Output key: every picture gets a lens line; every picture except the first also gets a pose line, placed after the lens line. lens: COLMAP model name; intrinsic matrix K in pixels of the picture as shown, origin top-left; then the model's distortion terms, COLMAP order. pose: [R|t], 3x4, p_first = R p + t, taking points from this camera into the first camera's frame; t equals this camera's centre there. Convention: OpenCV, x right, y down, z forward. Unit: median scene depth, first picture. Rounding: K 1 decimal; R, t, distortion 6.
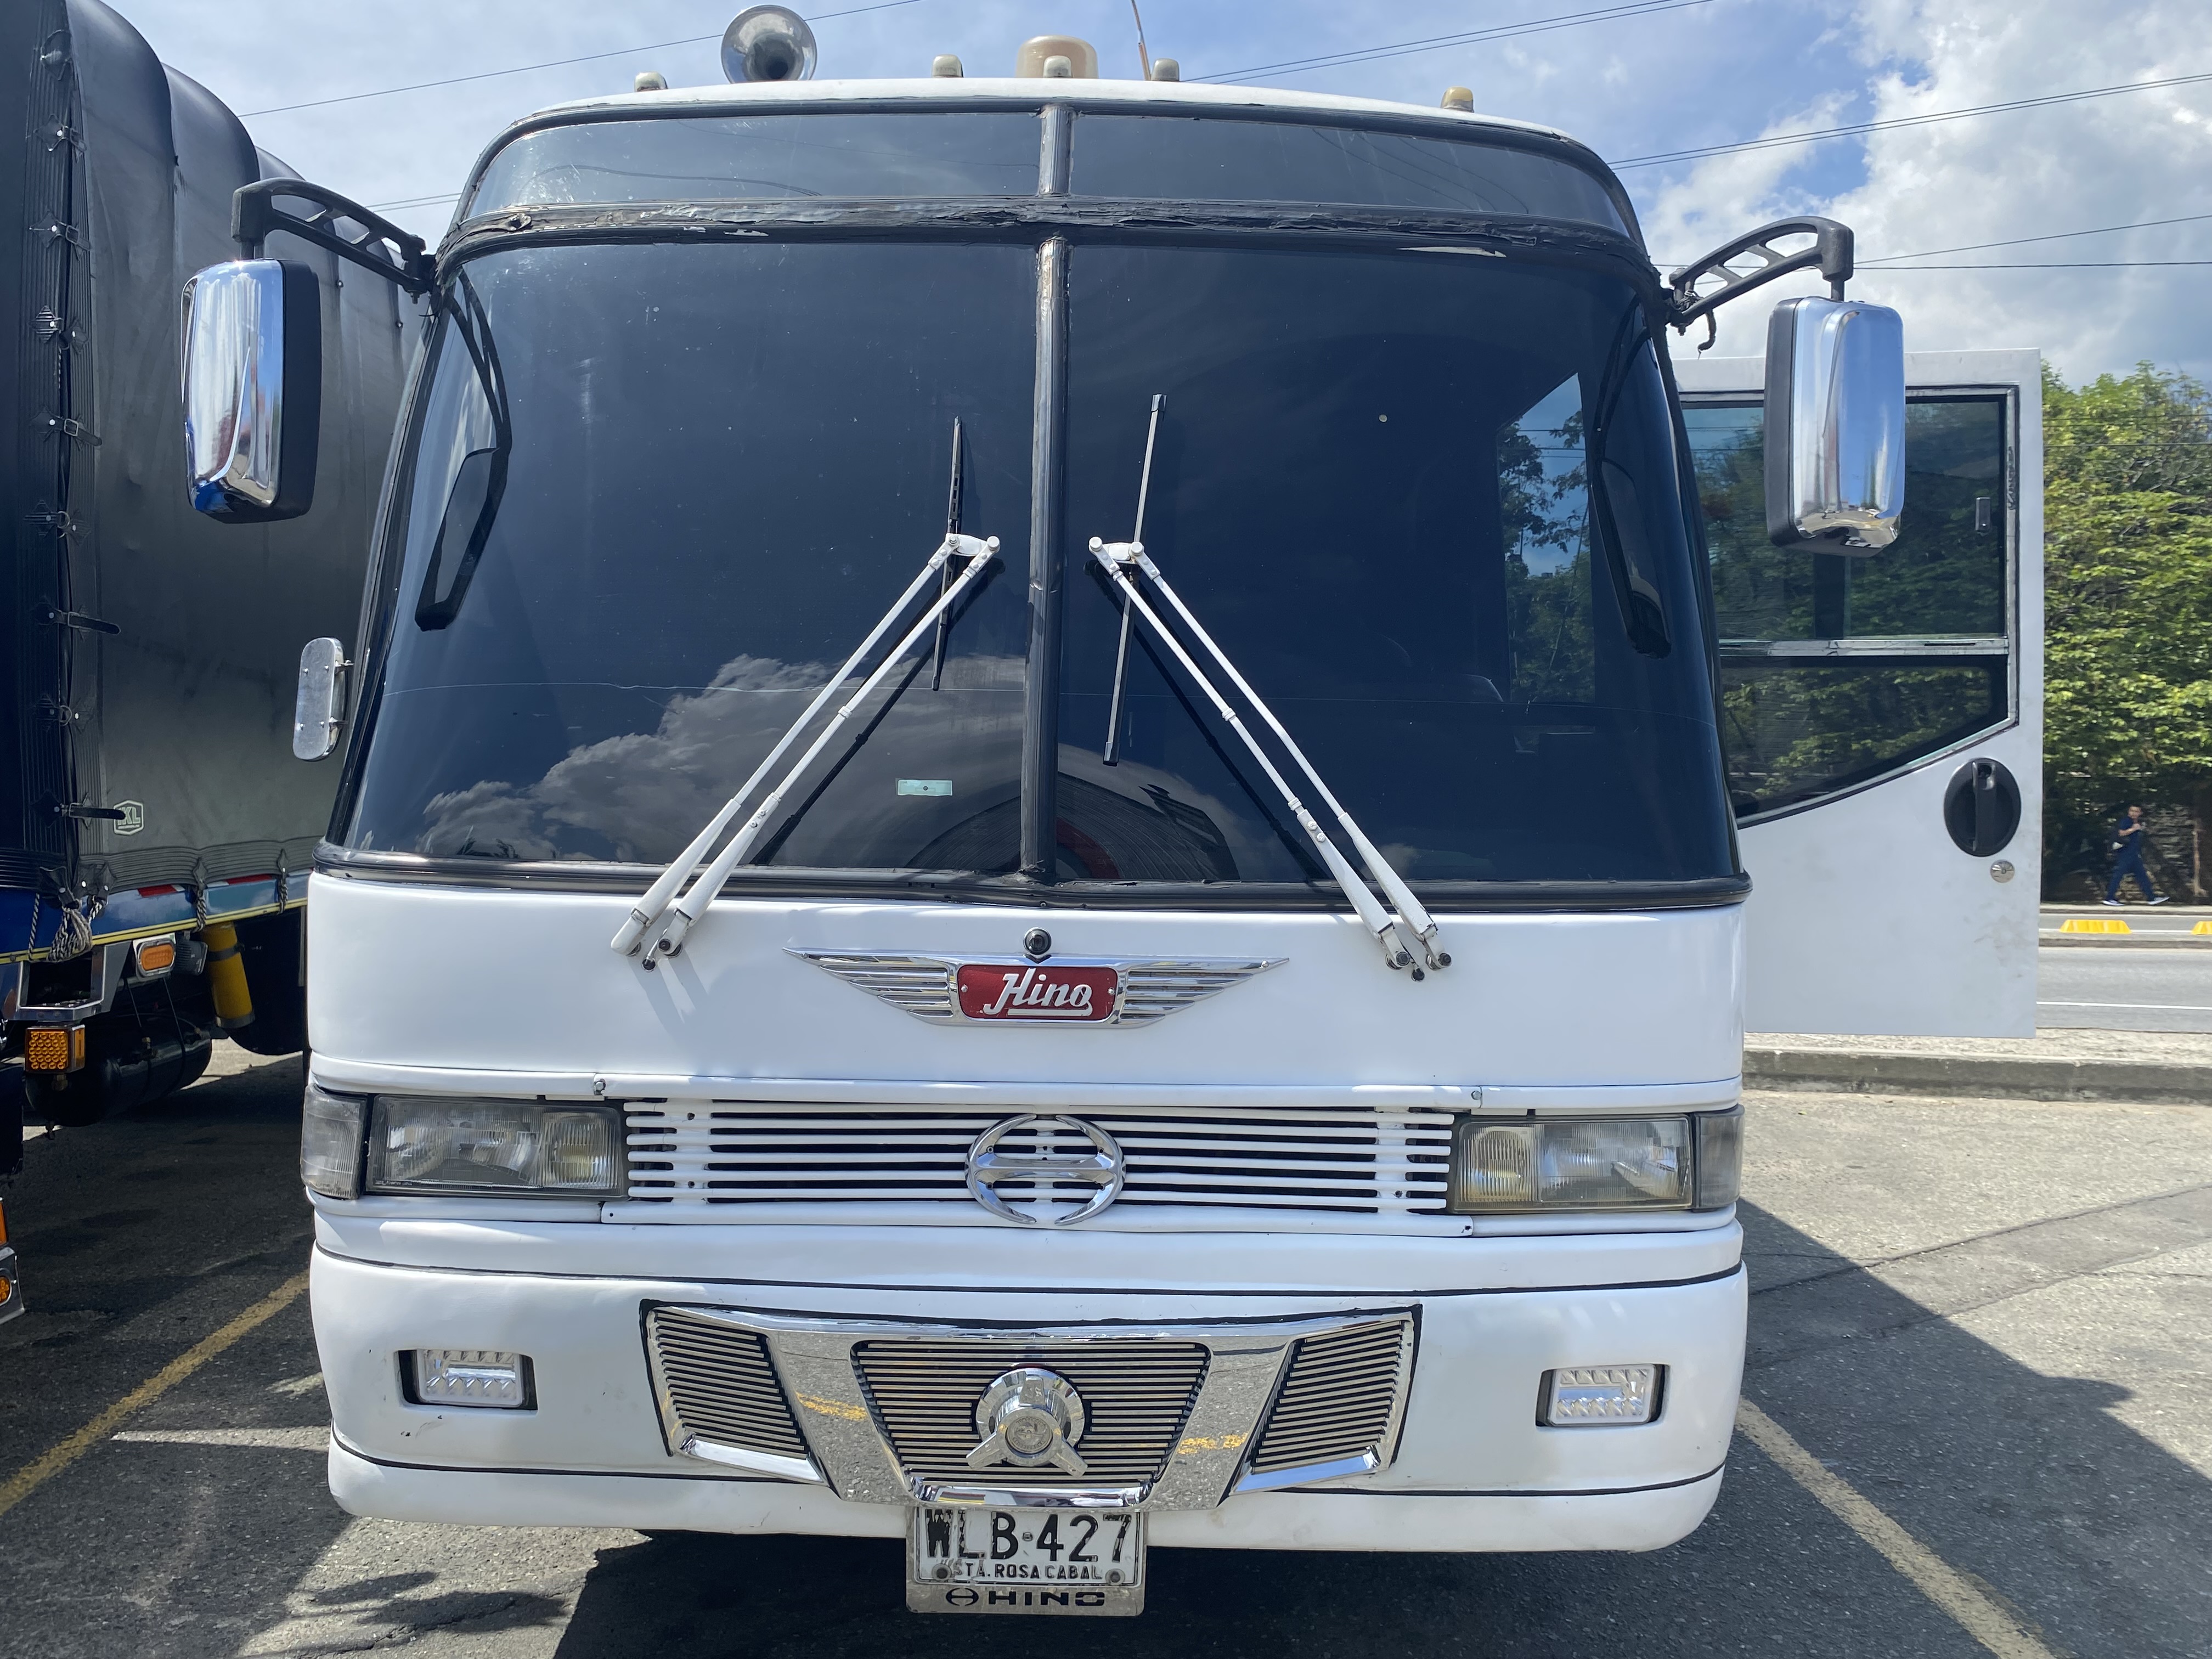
lens RADIAL K [[1655.8, 0, 1114.4], [0, 1655.8, 742.7], [0, 0, 1]] dist [0.112017, -0.242485]
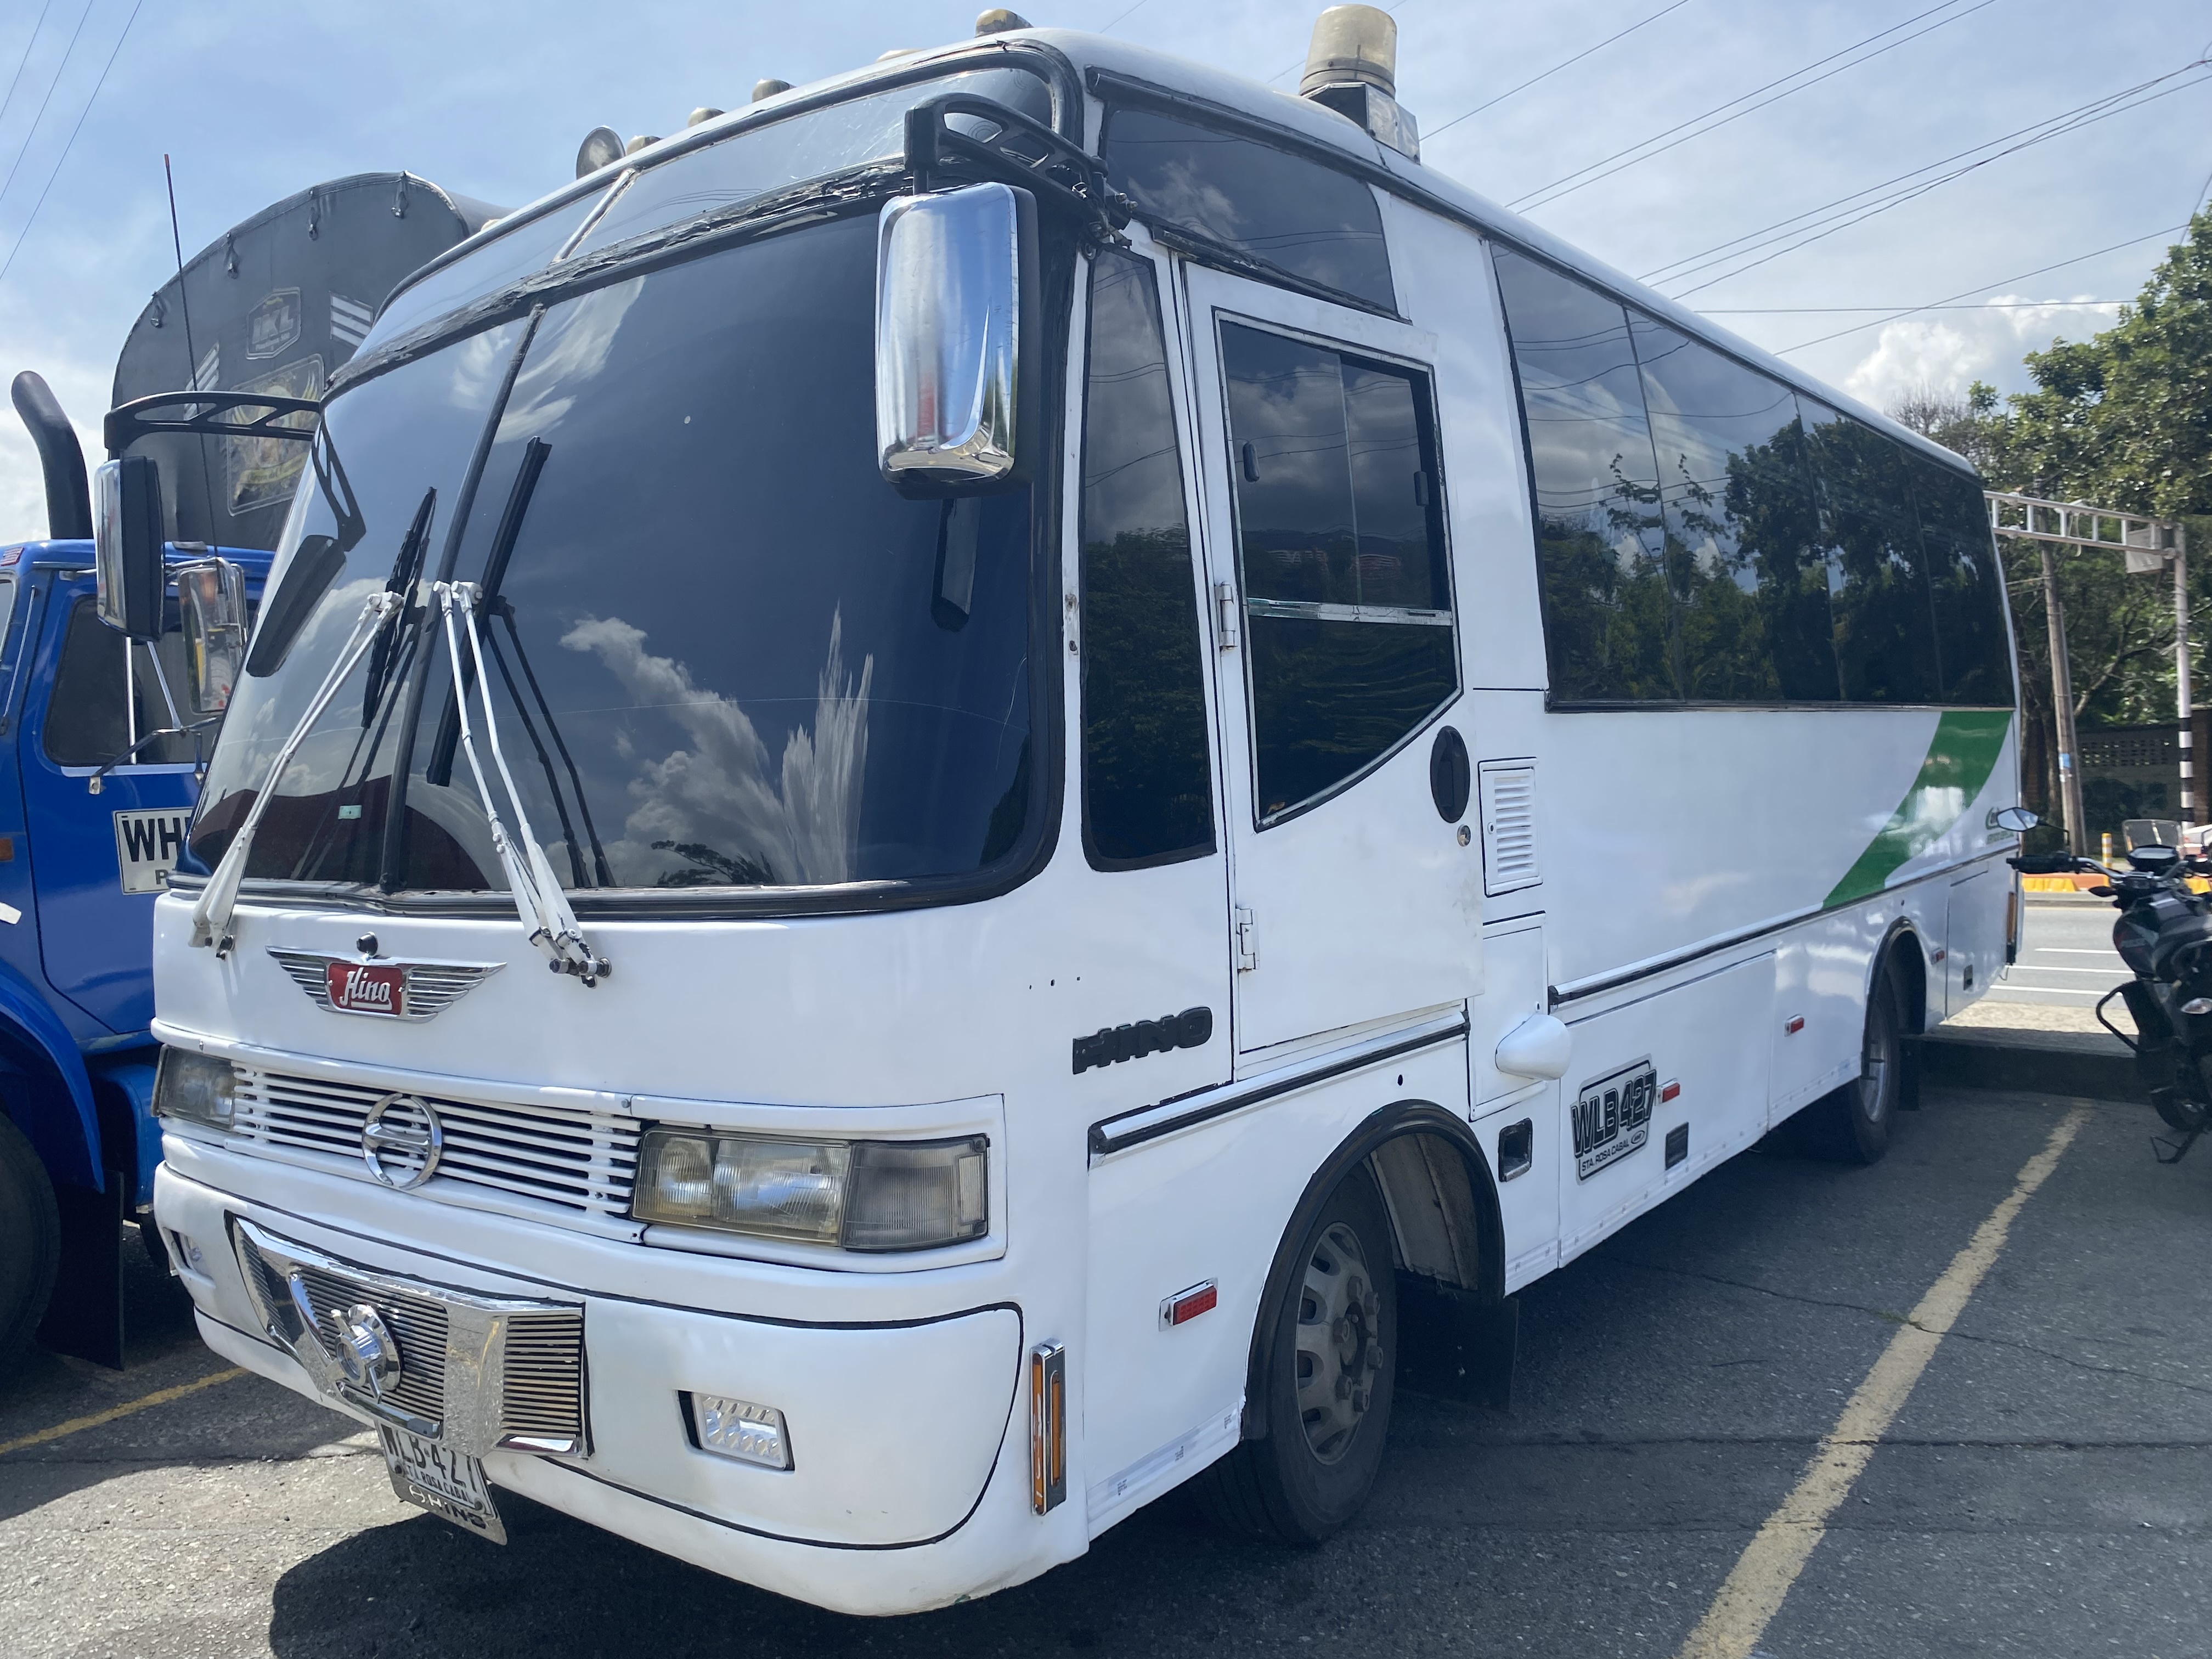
lens RADIAL K [[1724.3, 0, 1183.6], [0, 1724.3, 760.5], [0, 0, 1]] dist [-0.036906, 0.056325]
pose [[0.780747, -0.051790, -0.622697, 1.126753], [0.067238, 0.997736, 0.001321, 0.028937], [0.621219, -0.042900, 0.782462, 0.419224]]
